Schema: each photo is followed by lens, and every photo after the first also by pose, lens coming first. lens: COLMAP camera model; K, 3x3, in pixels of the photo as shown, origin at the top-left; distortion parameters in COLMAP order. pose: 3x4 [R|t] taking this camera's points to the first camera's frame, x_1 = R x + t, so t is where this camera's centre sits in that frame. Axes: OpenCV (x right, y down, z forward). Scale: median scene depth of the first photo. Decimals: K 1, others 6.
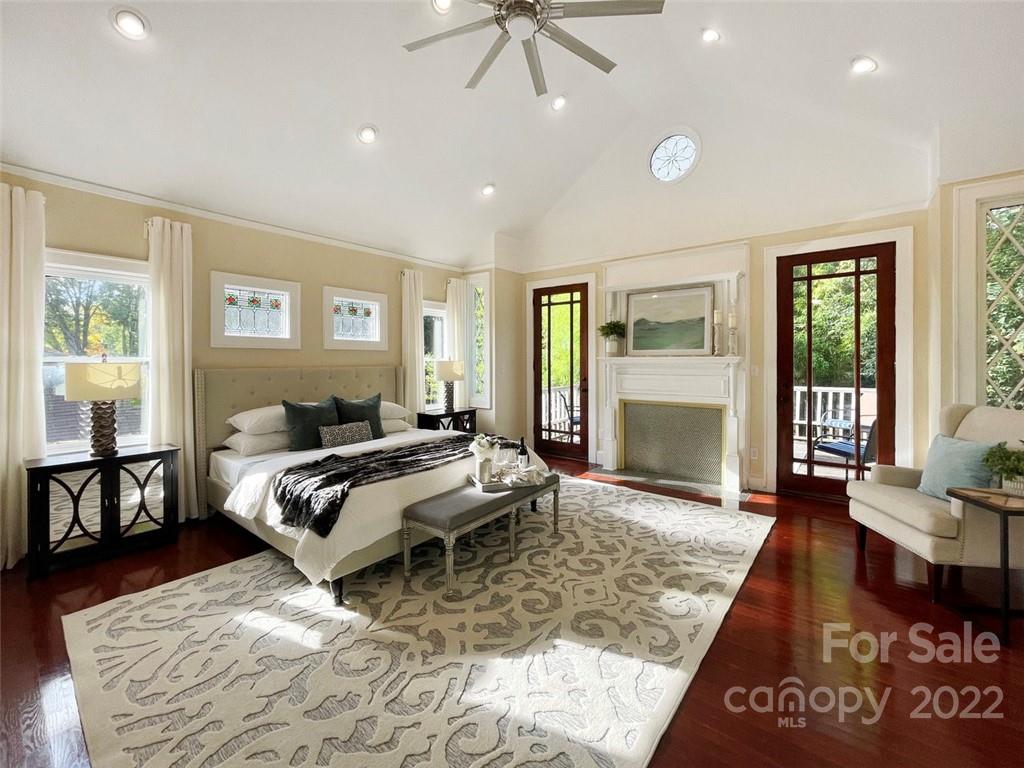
lens RADIAL K [[421.4, 0, 515.3], [0, 421.4, 364.6], [0, 0, 1]] dist [-0.000039, -0.000251]
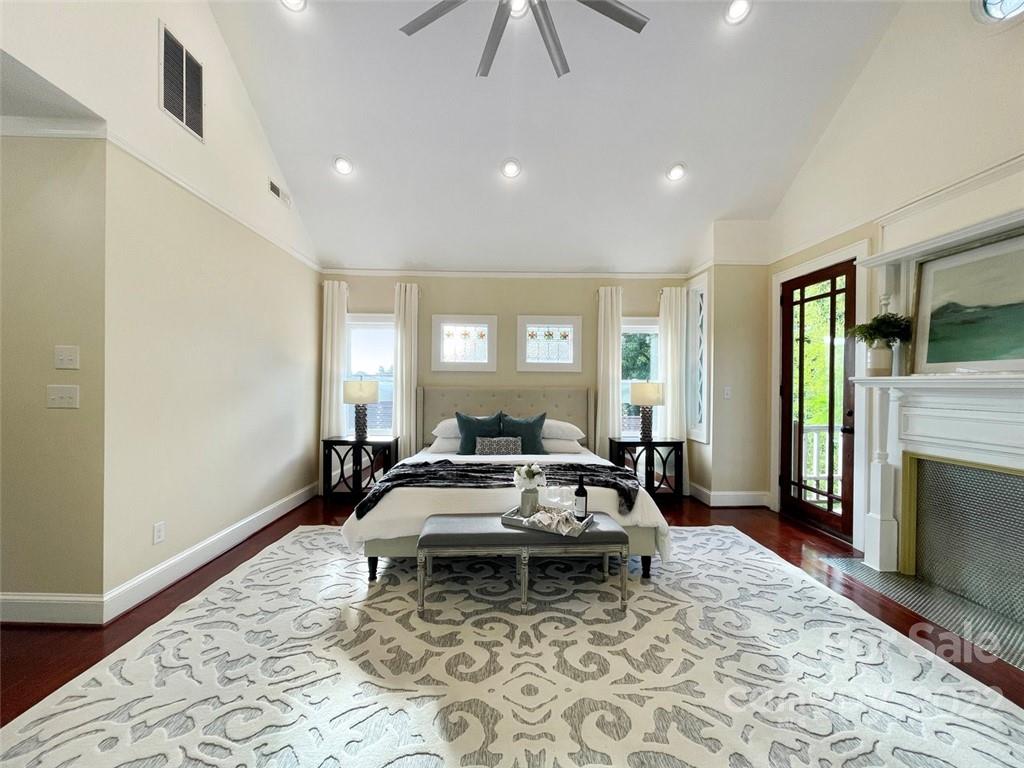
lens RADIAL K [[410.5, 0, 509.6], [0, 410.5, 389.6], [0, 0, 1]] dist [-0.001185, 0.000181]
pose [[0.649132, 0.015467, -0.760519, 0.393725], [-0.017969, 0.999826, 0.004997, 0.007848], [0.760464, 0.010422, 0.649297, 0.288896]]
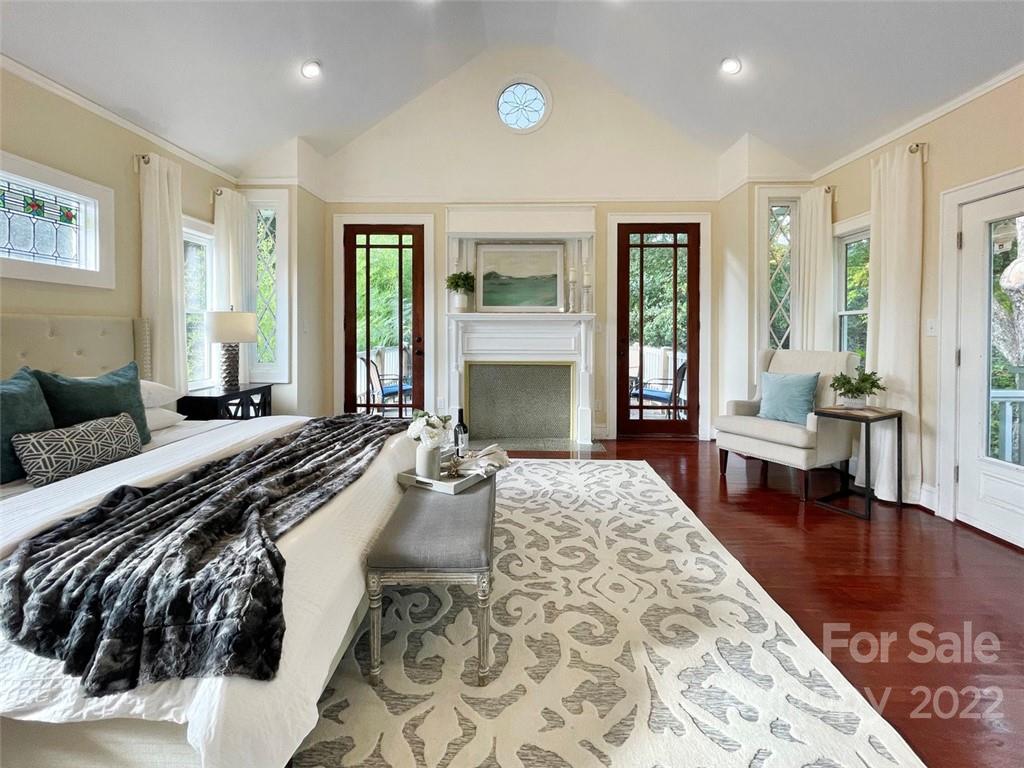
lens RADIAL K [[431.3, 0, 506.8], [0, 431.3, 337.0], [0, 0, 1]] dist [0.000477, 0.000165]
pose [[0.800995, -0.002581, 0.598665, -0.275691], [-0.000384, 0.999988, 0.004826, 0.033250], [-0.598671, -0.004096, 0.800985, 0.268746]]
